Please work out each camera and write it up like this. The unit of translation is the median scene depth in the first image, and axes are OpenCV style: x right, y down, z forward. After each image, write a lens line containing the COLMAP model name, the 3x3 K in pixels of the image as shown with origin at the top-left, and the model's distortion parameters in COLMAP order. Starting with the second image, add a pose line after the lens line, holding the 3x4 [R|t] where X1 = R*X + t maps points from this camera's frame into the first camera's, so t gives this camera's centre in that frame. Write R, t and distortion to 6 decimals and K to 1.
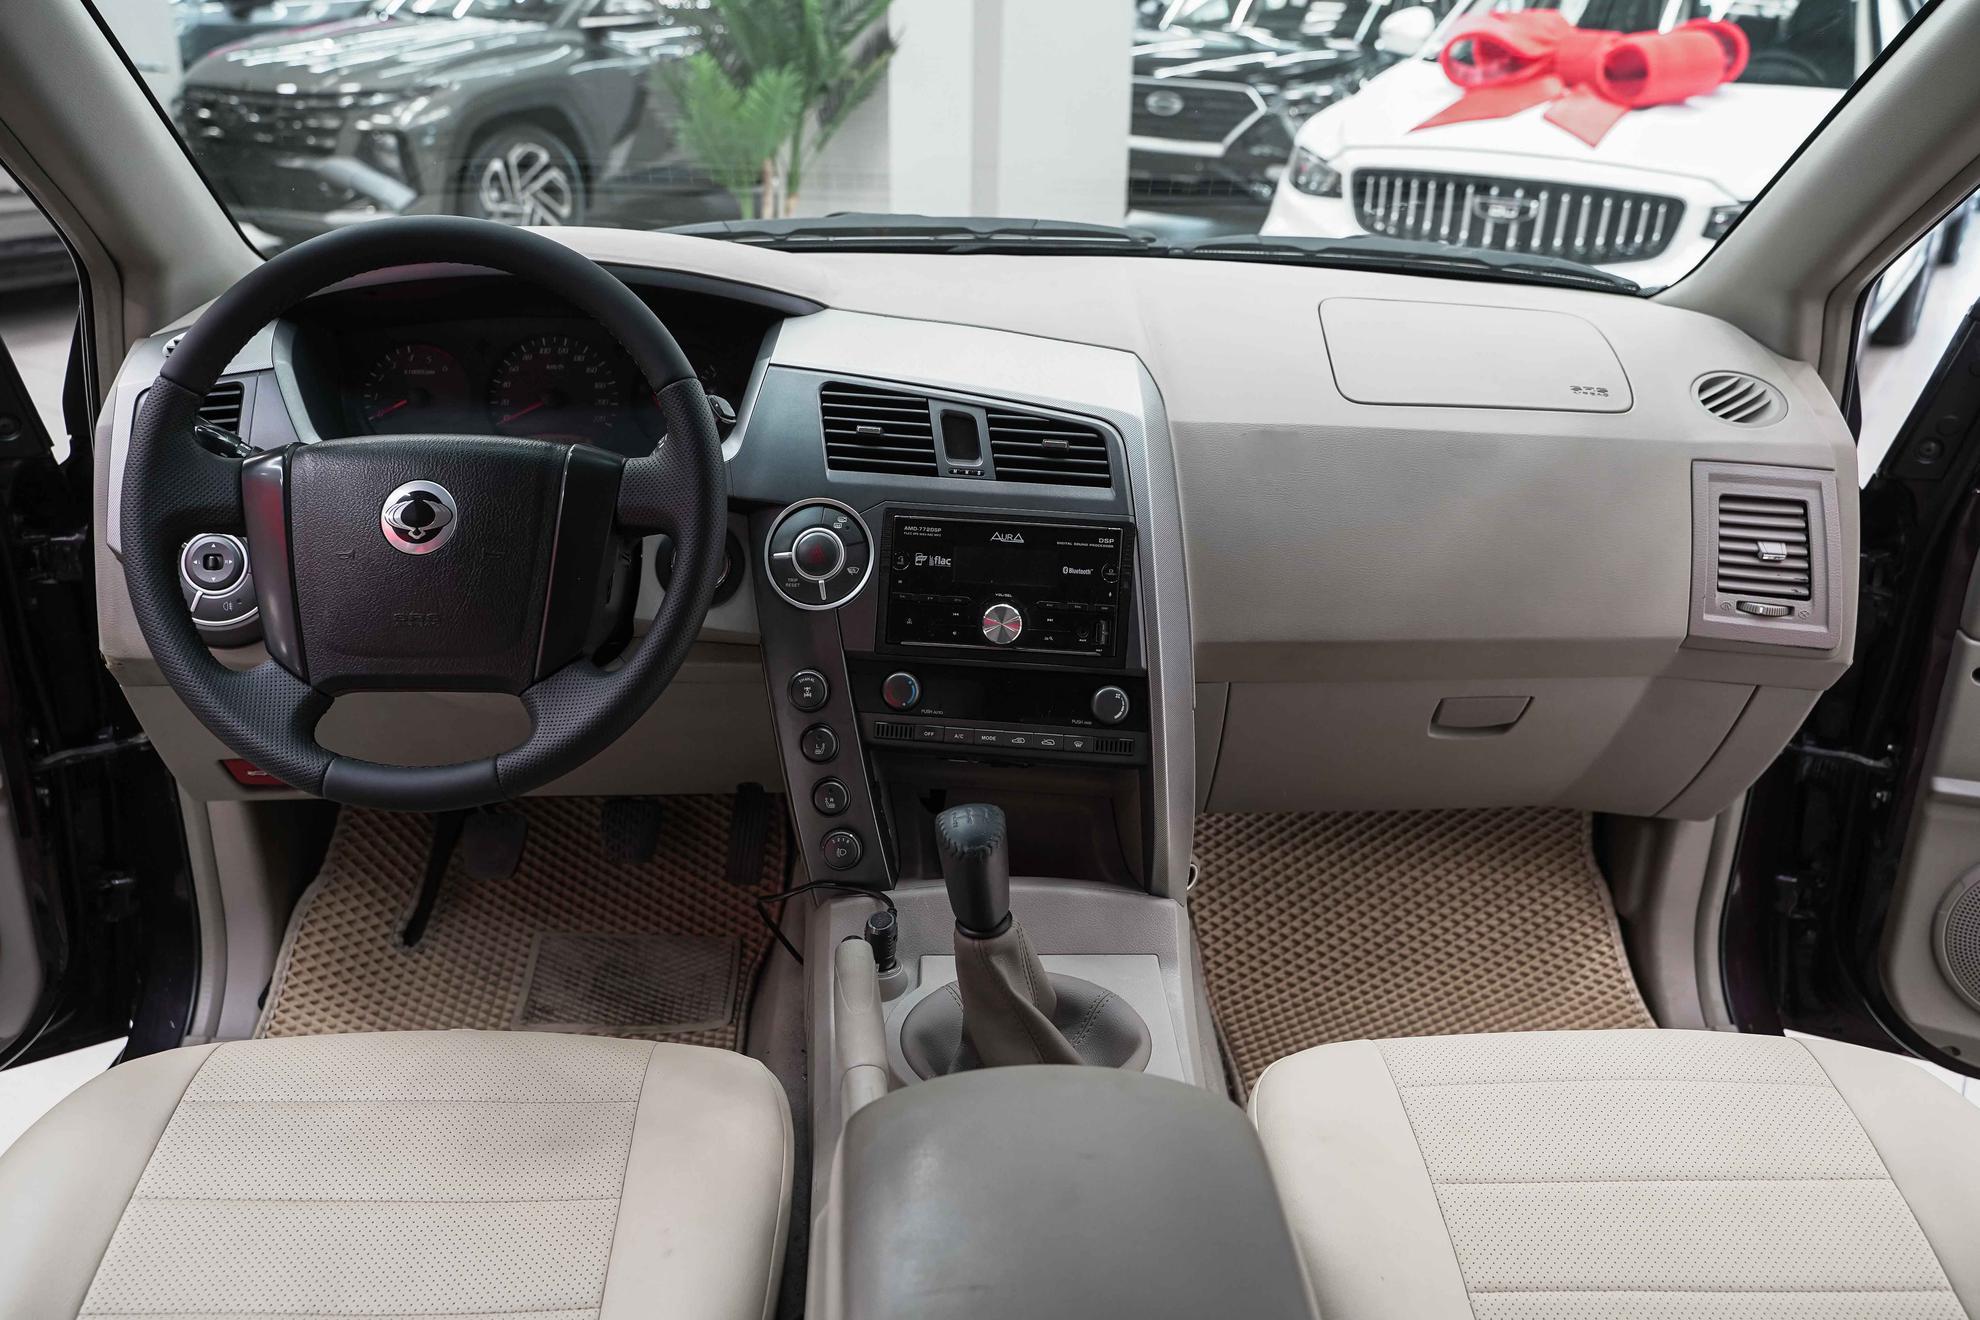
lens RADIAL K [[1600.5, 0, 990.0], [0, 1600.5, 660.0], [0, 0, 1]] dist [-0.020604, 0.006463]
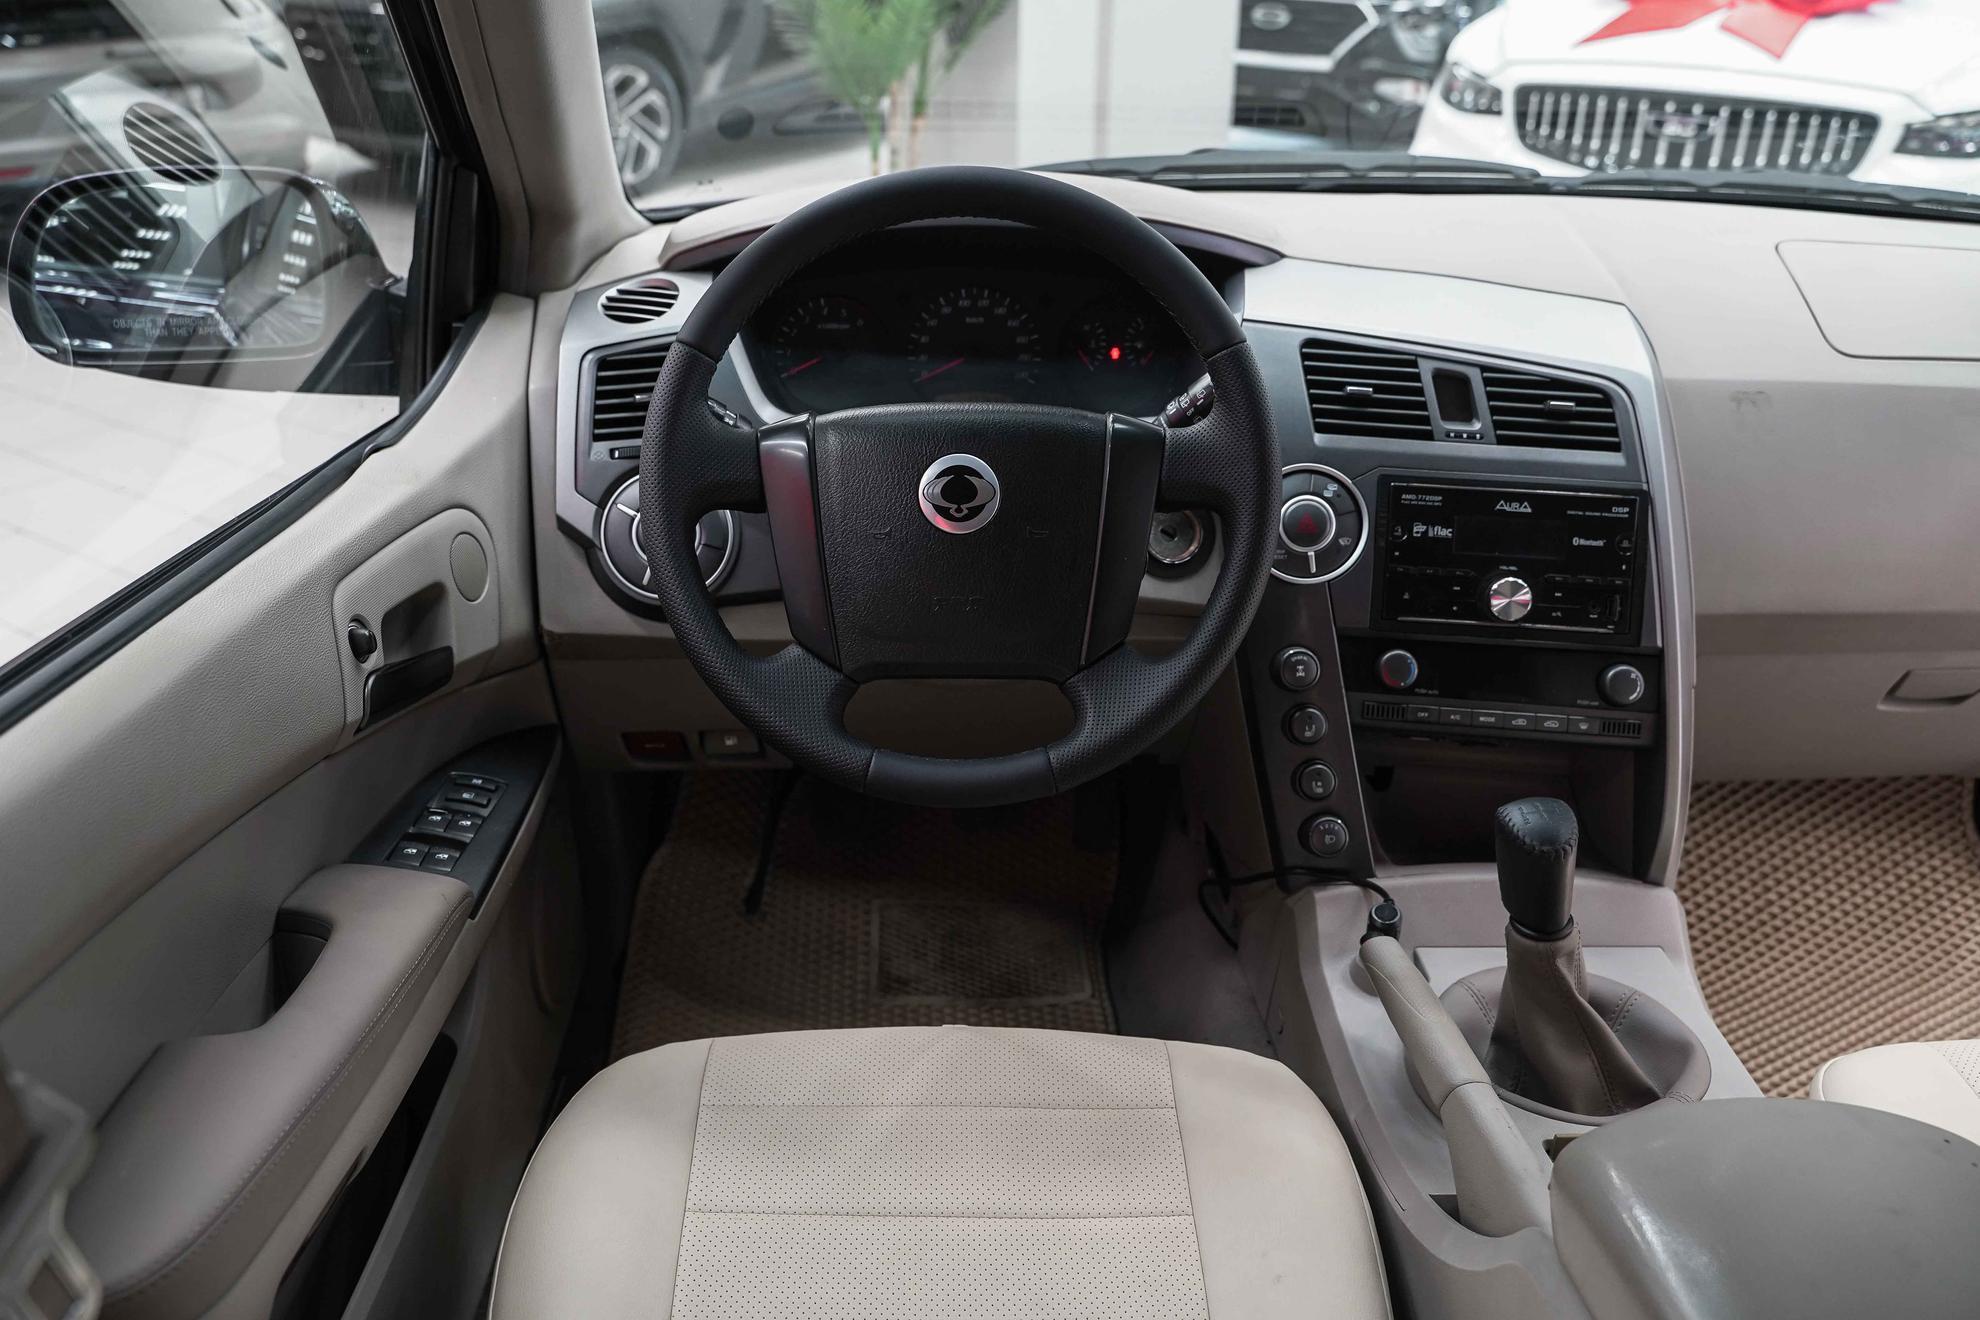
lens RADIAL K [[1600.5, 0, 990.0], [0, 1600.5, 660.0], [0, 0, 1]] dist [-0.020604, 0.006463]
pose [[0.999474, 0.000539, -0.032440, -0.241532], [0.001014, 0.998855, 0.047825, -0.028894], [0.032429, -0.047833, 0.998329, 0.047289]]
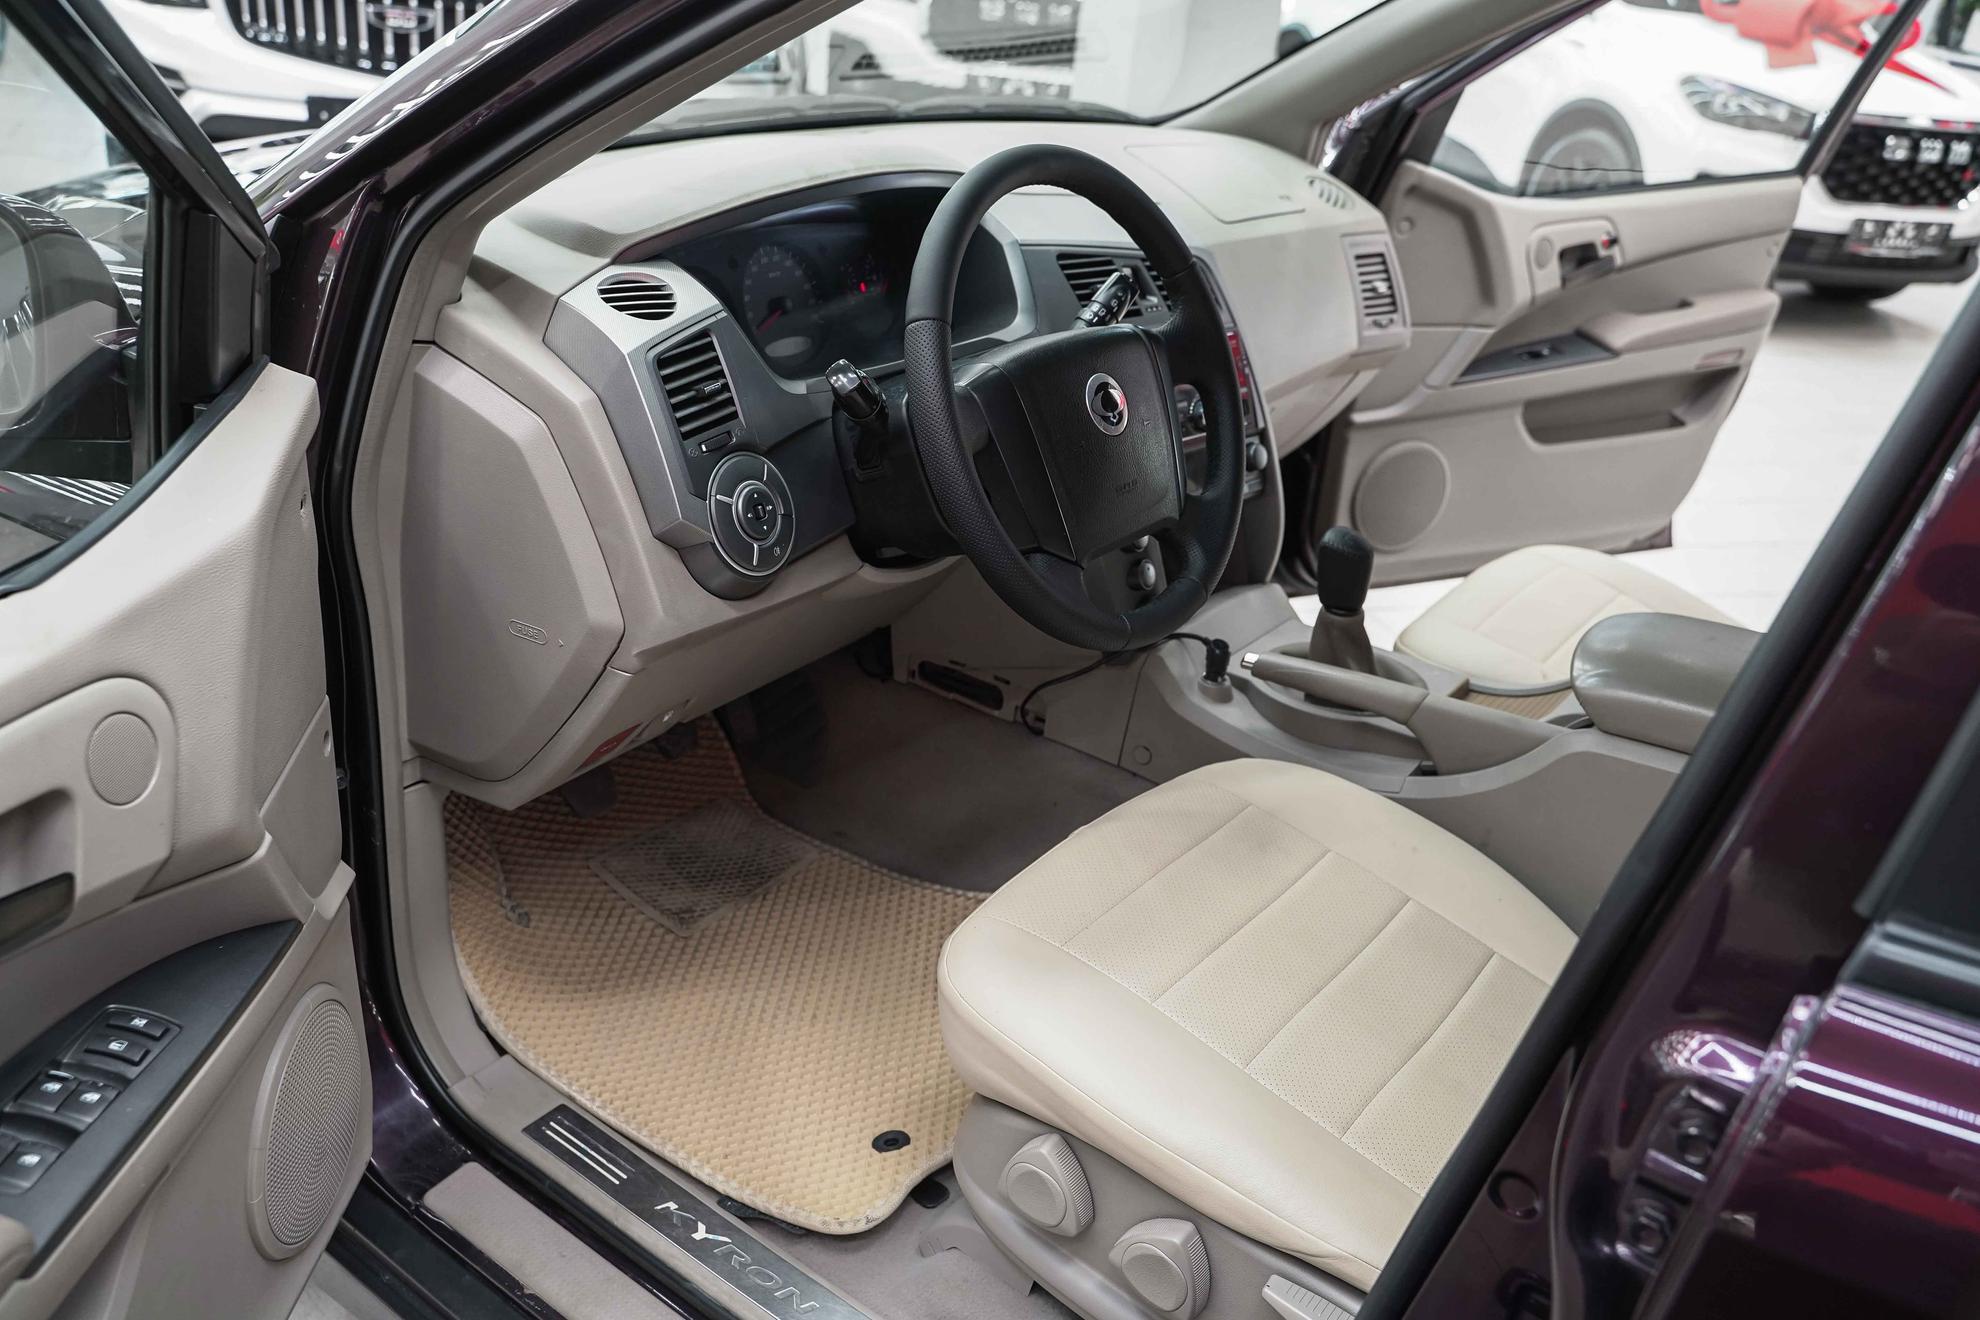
lens RADIAL K [[1575.8, 0, 990.0], [0, 1575.8, 660.0], [0, 0, 1]] dist [0.004153, 0.005241]
pose [[0.635433, -0.307899, 0.708112, -1.058811], [0.212588, 0.951377, 0.222907, -0.153372], [-0.742314, 0.008894, 0.669993, 0.219416]]
